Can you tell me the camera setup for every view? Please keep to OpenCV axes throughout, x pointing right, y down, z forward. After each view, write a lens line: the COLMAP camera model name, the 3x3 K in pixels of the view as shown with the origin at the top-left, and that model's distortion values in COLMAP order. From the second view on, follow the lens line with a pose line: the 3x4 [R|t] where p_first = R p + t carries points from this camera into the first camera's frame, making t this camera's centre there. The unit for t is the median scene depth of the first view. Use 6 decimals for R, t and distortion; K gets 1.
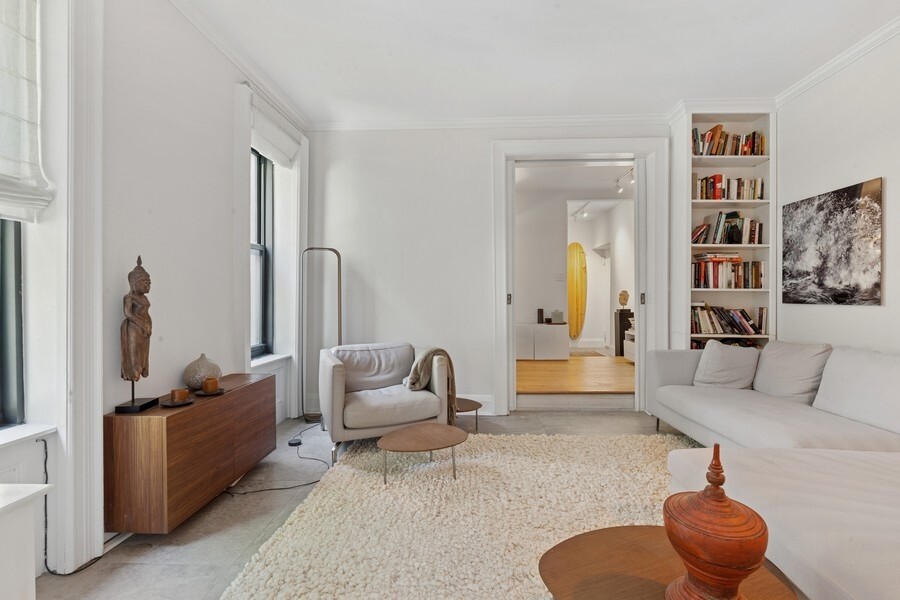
lens RADIAL K [[438.7, 0, 450.0], [0, 438.7, 300.0], [0, 0, 1]] dist [-0.000040, 0.000030]
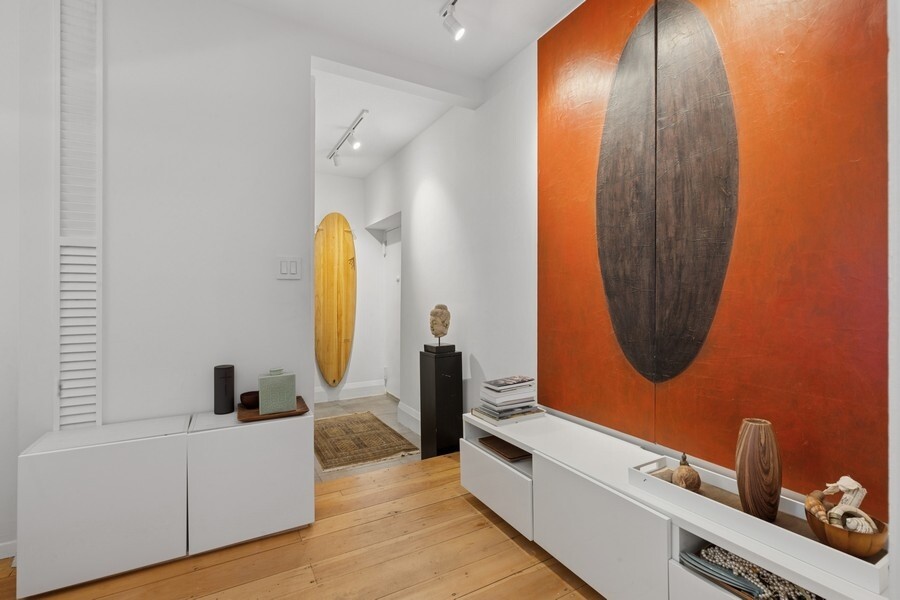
lens RADIAL K [[415.2, 0, 450.0], [0, 415.2, 300.0], [0, 0, 1]] dist [0.000163, -0.000035]
pose [[0.855371, 0.003898, 0.518001, 0.319926], [-0.001502, 0.999986, -0.005045, -0.042806], [-0.518014, 0.003537, 0.855365, 1.109818]]
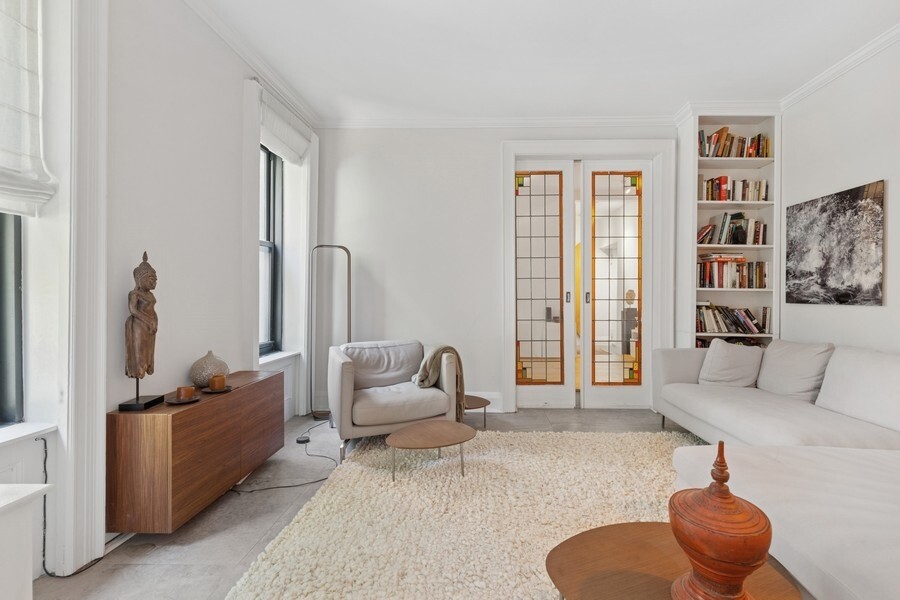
lens RADIAL K [[415.2, 0, 450.0], [0, 415.2, 300.0], [0, 0, 1]] dist [0.000163, -0.000035]
pose [[0.999737, 0.005687, -0.022198, 0.000187], [-0.005575, 0.999971, 0.005094, -0.000265], [0.022226, -0.004968, 0.999741, 0.051972]]
